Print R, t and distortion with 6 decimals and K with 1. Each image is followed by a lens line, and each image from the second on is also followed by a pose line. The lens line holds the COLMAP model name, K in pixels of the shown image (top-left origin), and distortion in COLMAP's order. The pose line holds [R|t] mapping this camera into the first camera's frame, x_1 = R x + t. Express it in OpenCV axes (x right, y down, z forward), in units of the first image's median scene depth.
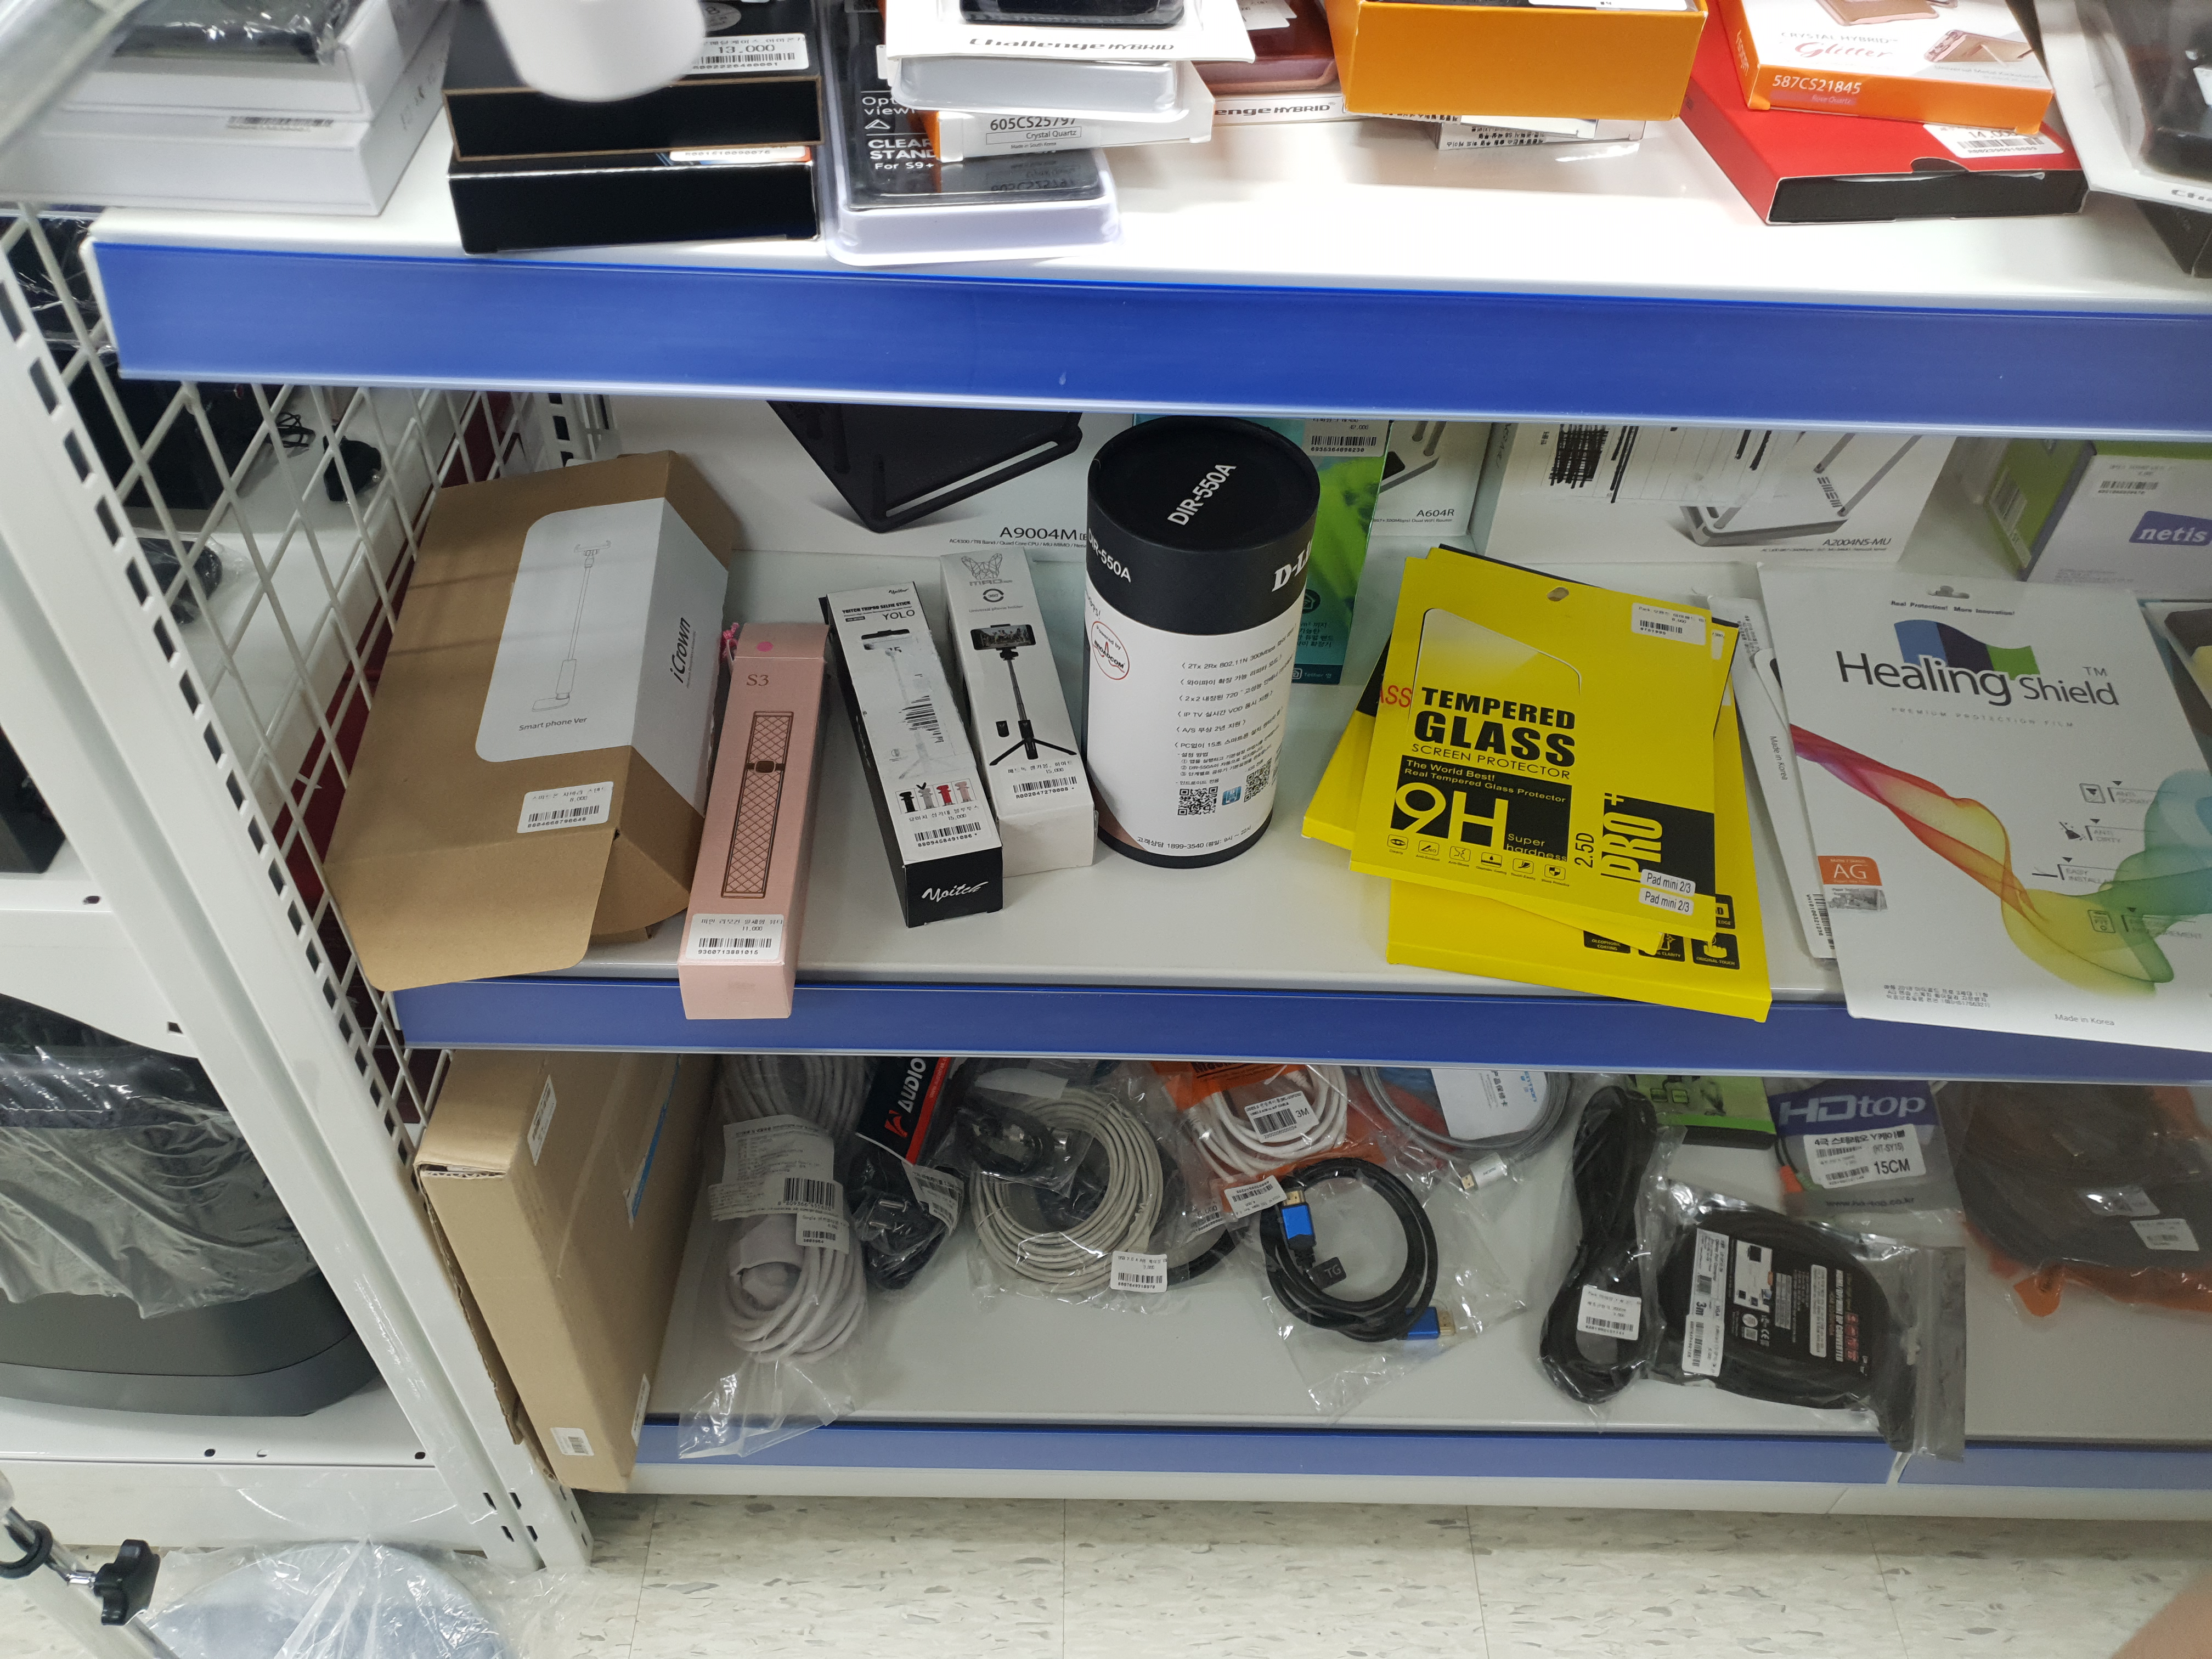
lens RADIAL K [[1731.9, 0, 1097.8], [0, 1731.9, 844.9], [0, 0, 1]] dist [0.007320, 0.011044]
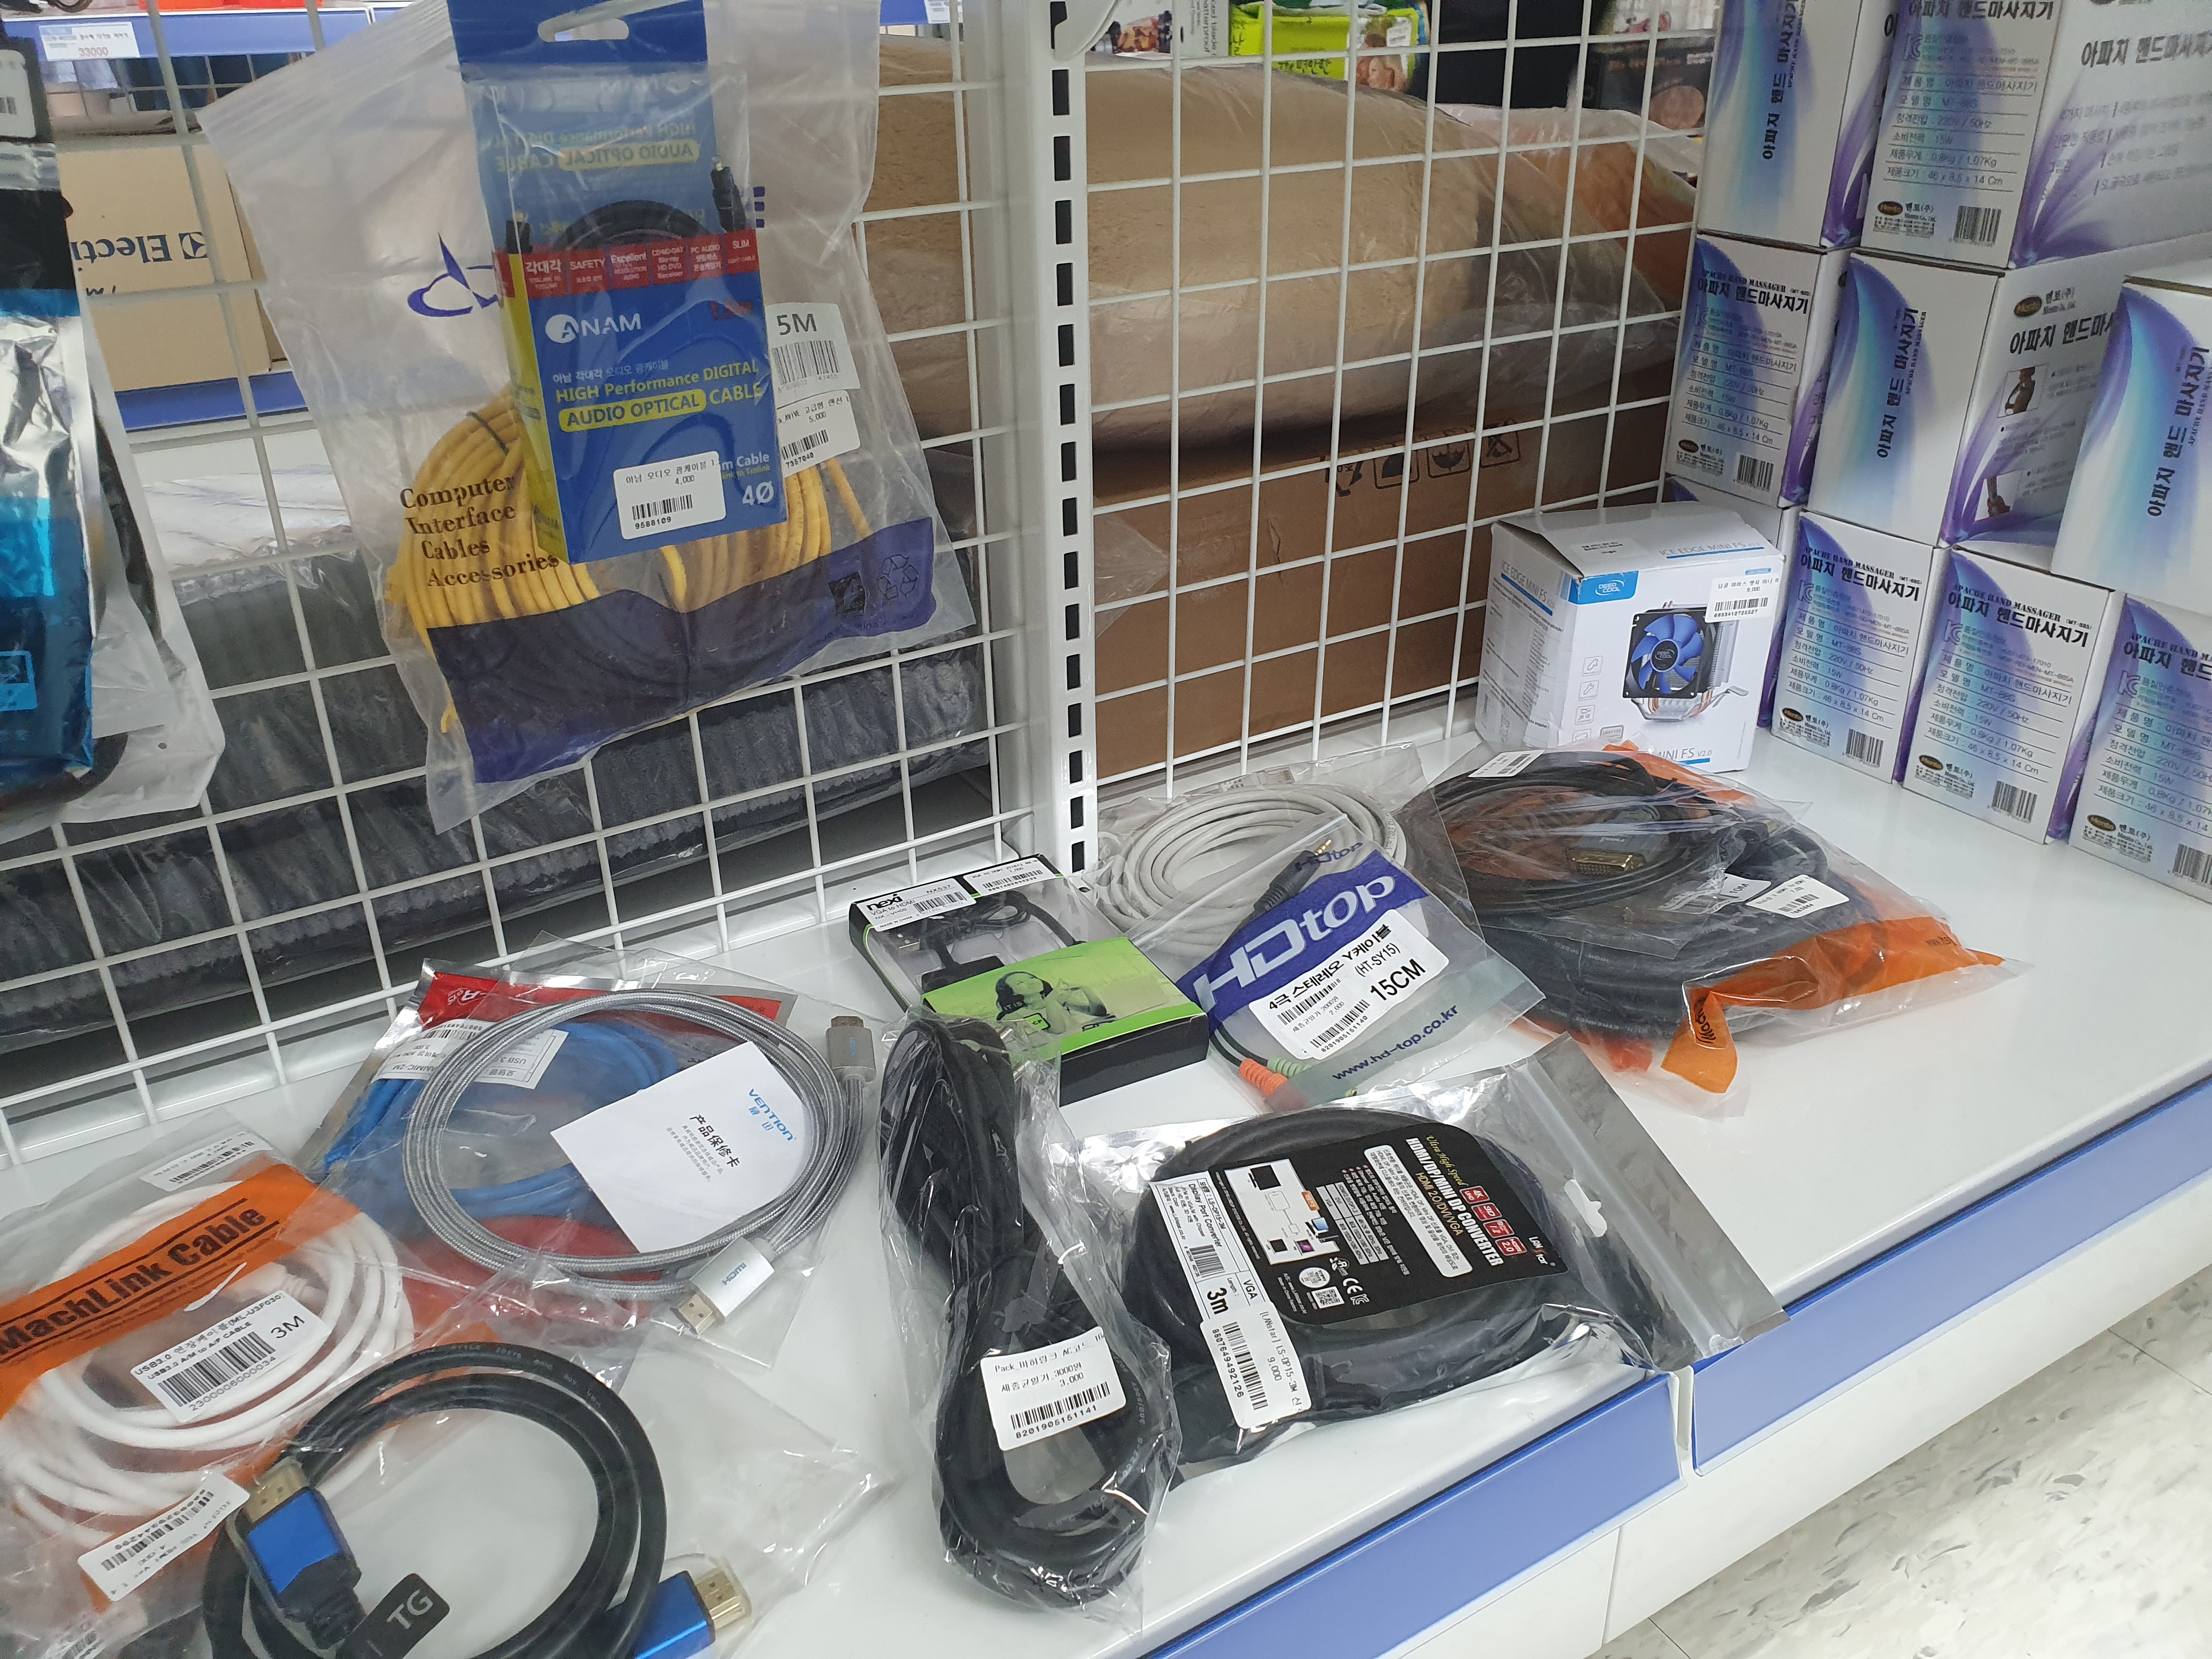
lens RADIAL K [[1731.9, 0, 1093.5], [0, 1731.9, 824.3], [0, 0, 1]] dist [0.007320, 0.011044]
pose [[0.859371, -0.288447, 0.422233, 0.149128], [0.410549, 0.881454, -0.233427, 0.235794], [-0.304847, 0.373948, 0.875917, 0.522106]]
